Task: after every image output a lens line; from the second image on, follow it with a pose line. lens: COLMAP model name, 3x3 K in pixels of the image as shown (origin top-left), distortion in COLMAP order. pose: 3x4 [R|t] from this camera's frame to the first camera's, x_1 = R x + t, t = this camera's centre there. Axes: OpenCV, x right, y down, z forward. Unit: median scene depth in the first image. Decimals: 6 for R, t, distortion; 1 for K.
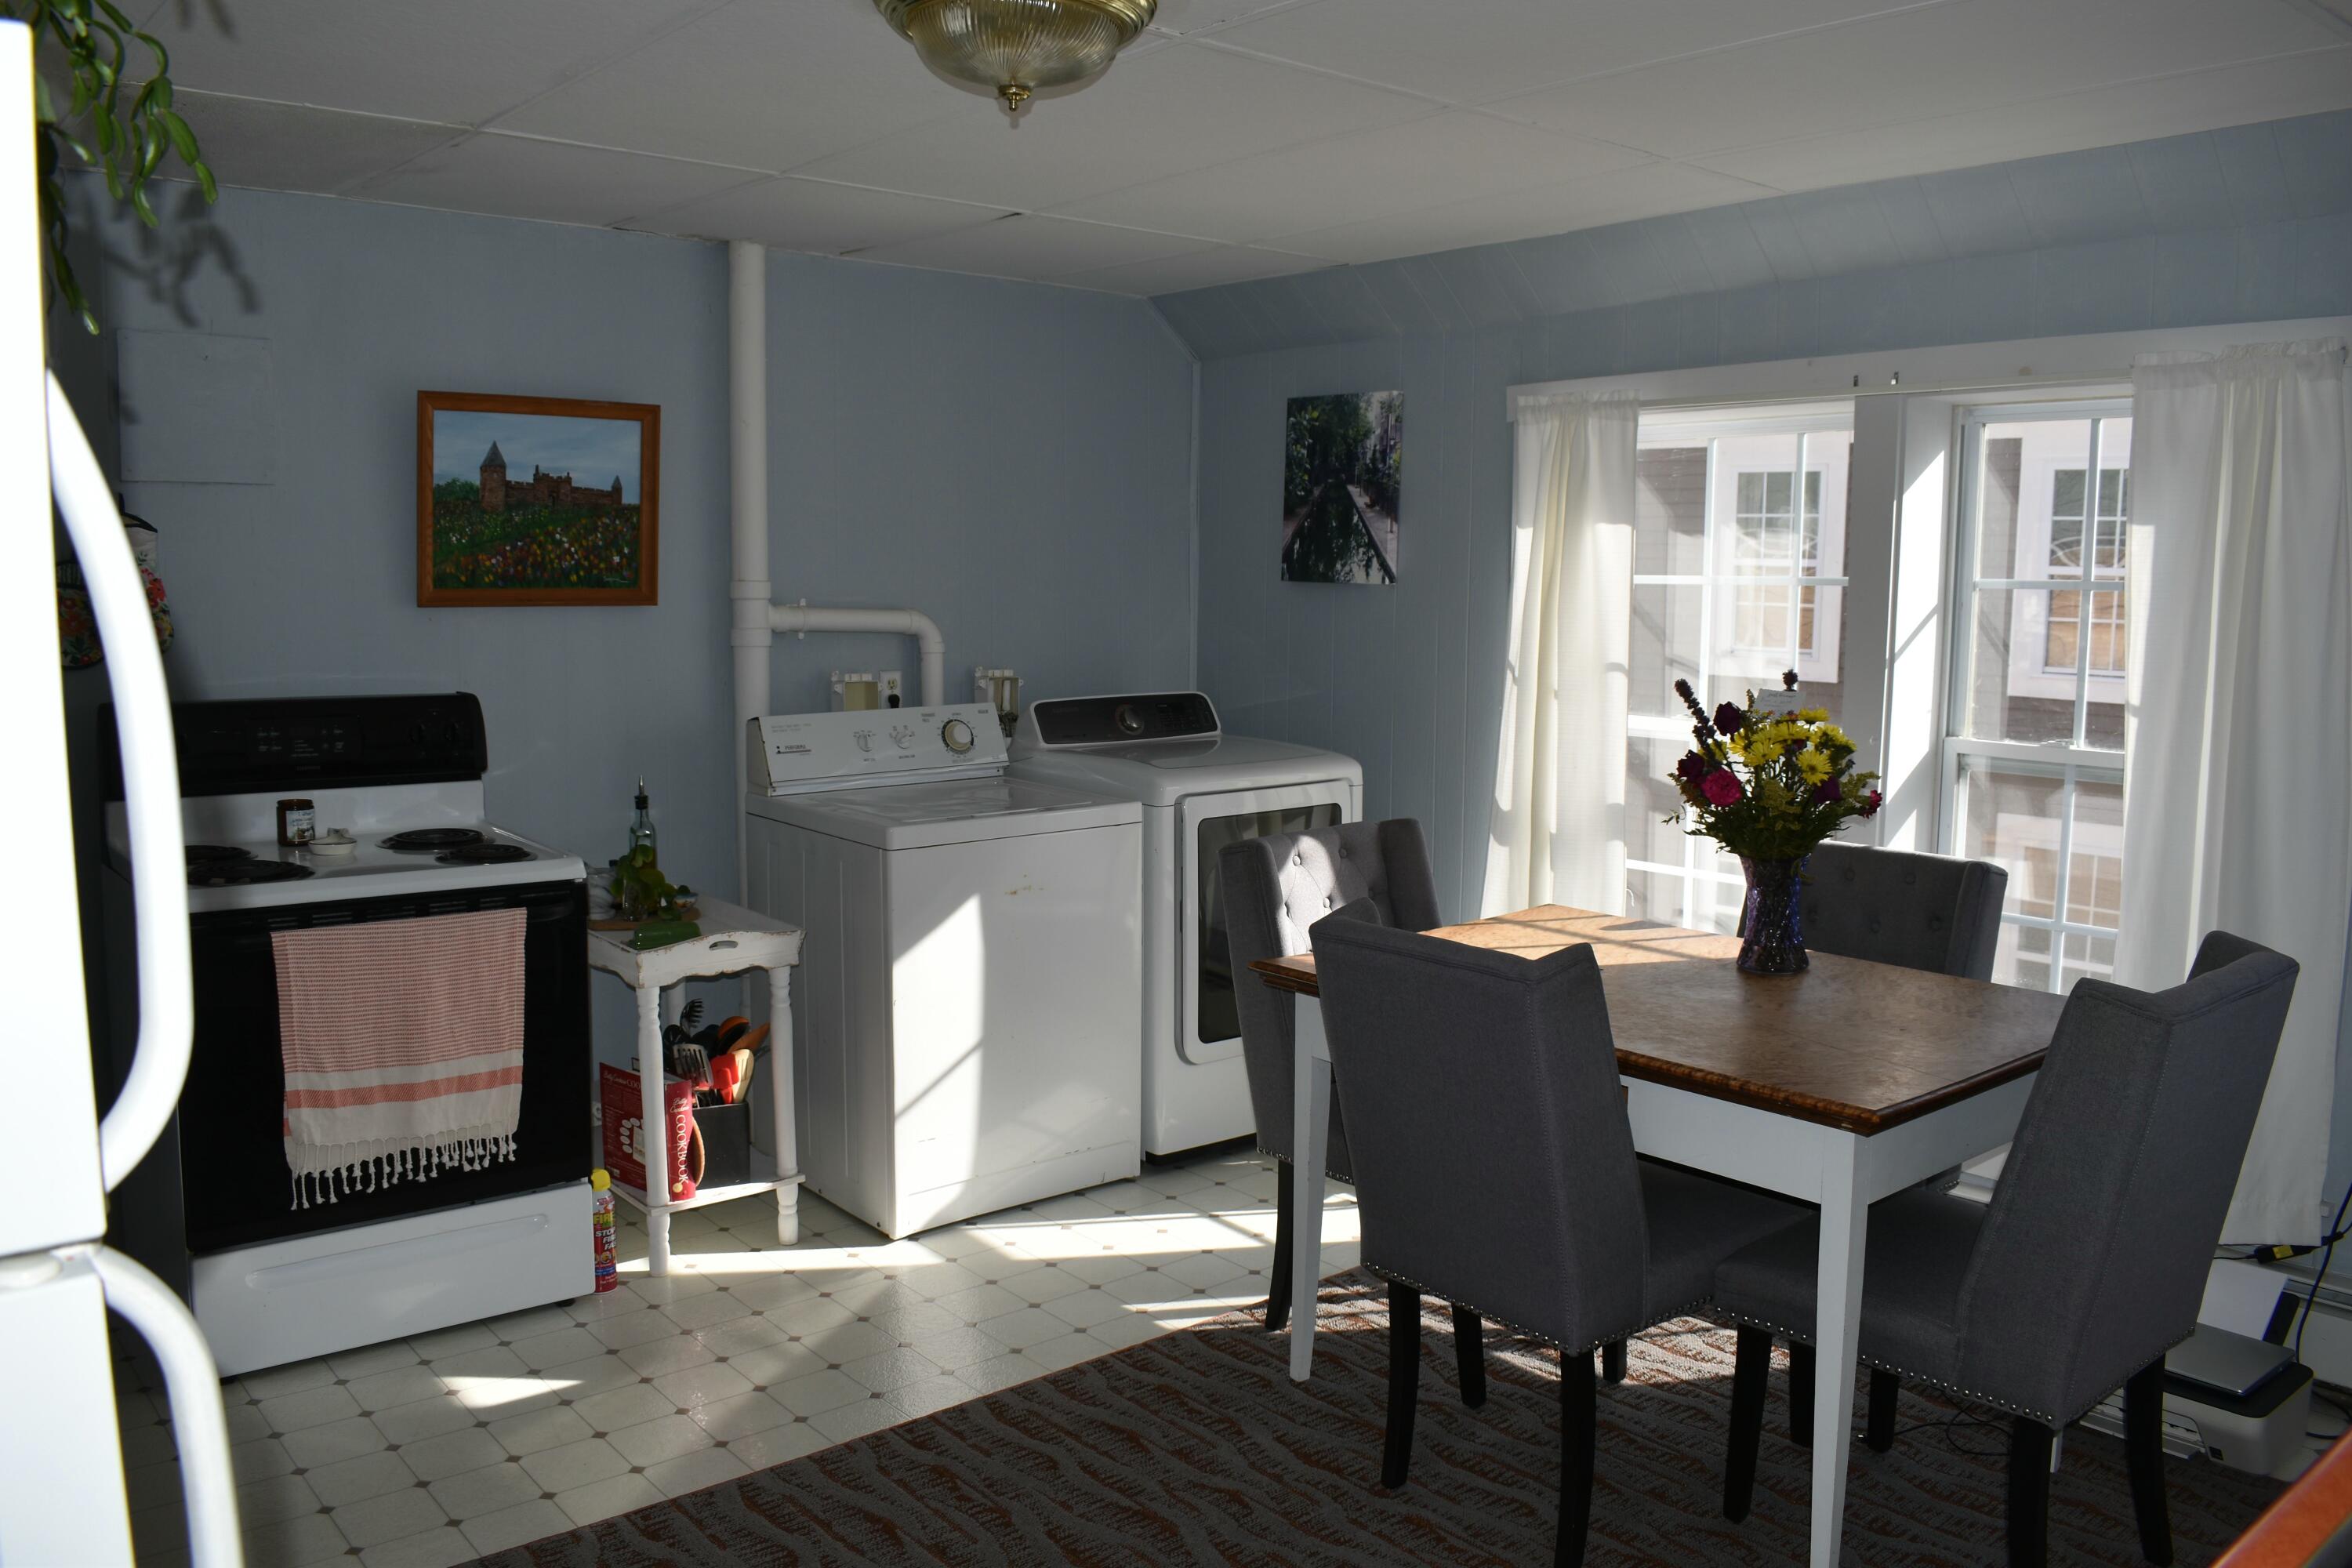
lens RADIAL K [[1866.1, 0, 1158.4], [0, 1866.1, 787.8], [0, 0, 1]] dist [-0.086139, 0.006390]
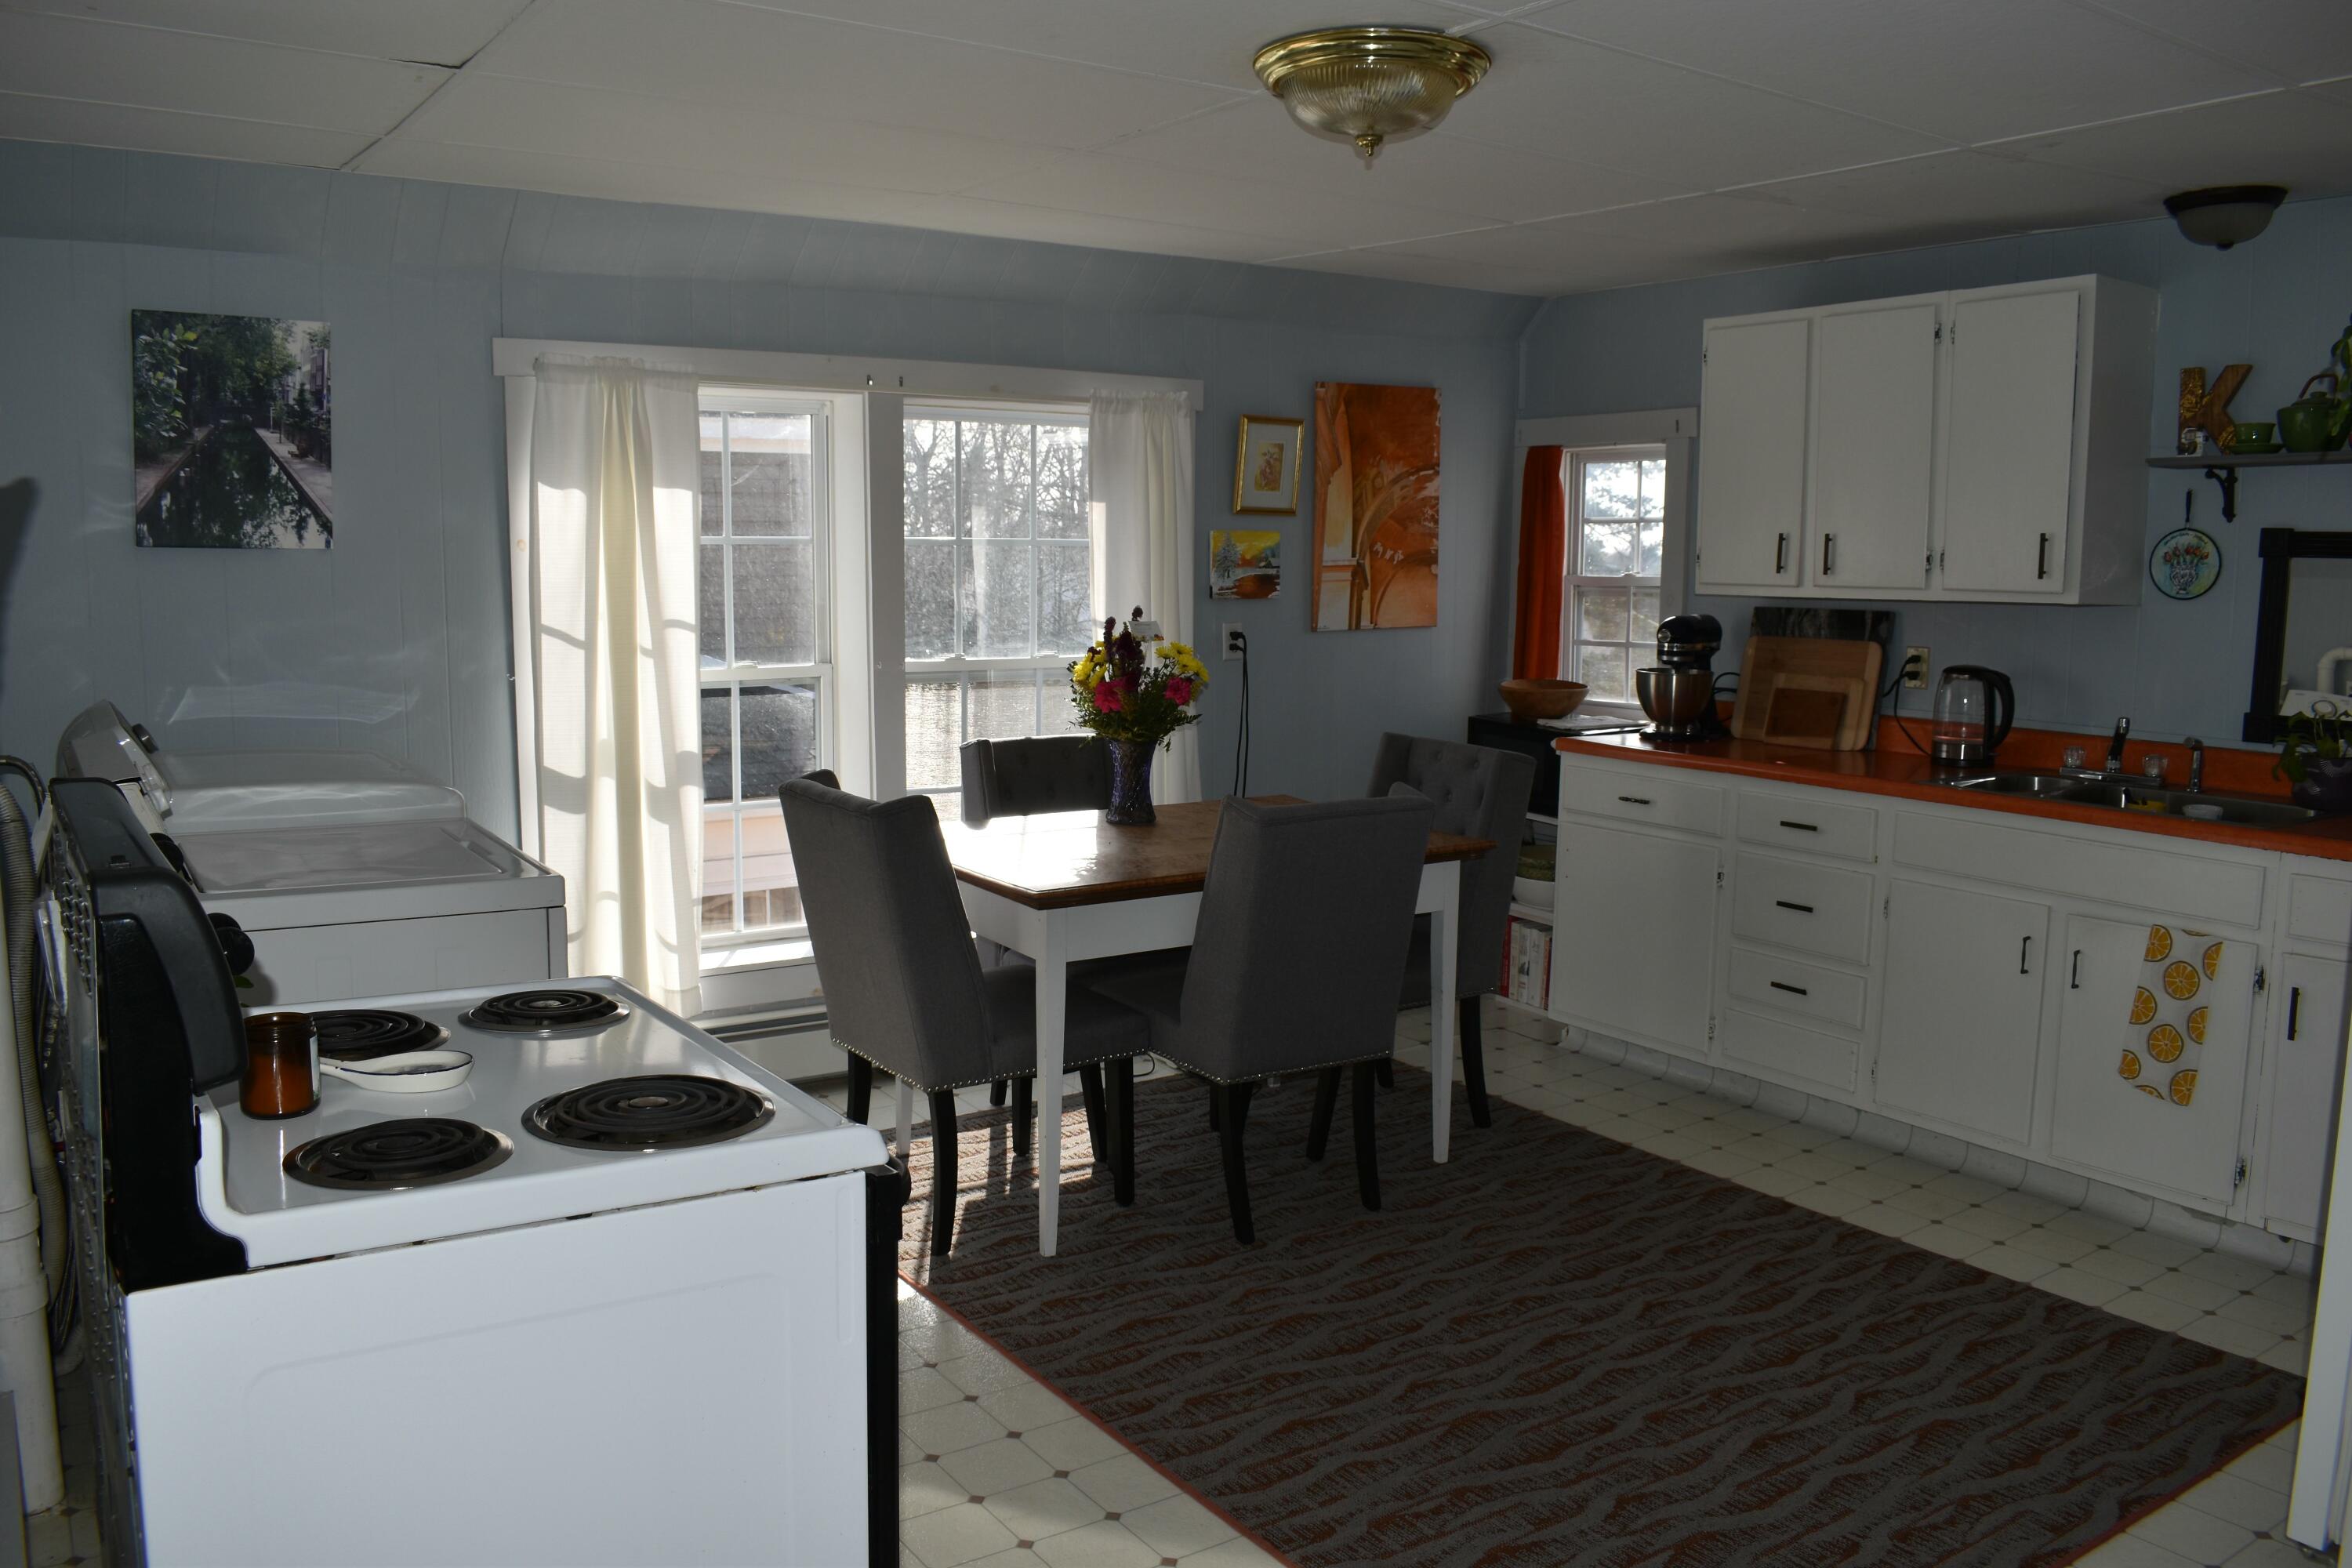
lens RADIAL K [[1866.1, 0, 1158.4], [0, 1866.1, 787.8], [0, 0, 1]] dist [-0.086139, 0.006390]
pose [[0.086580, -0.129484, 0.987794, -0.685329], [0.109340, 0.986763, 0.119765, -0.060008], [-0.990227, 0.097636, 0.099592, 0.548848]]
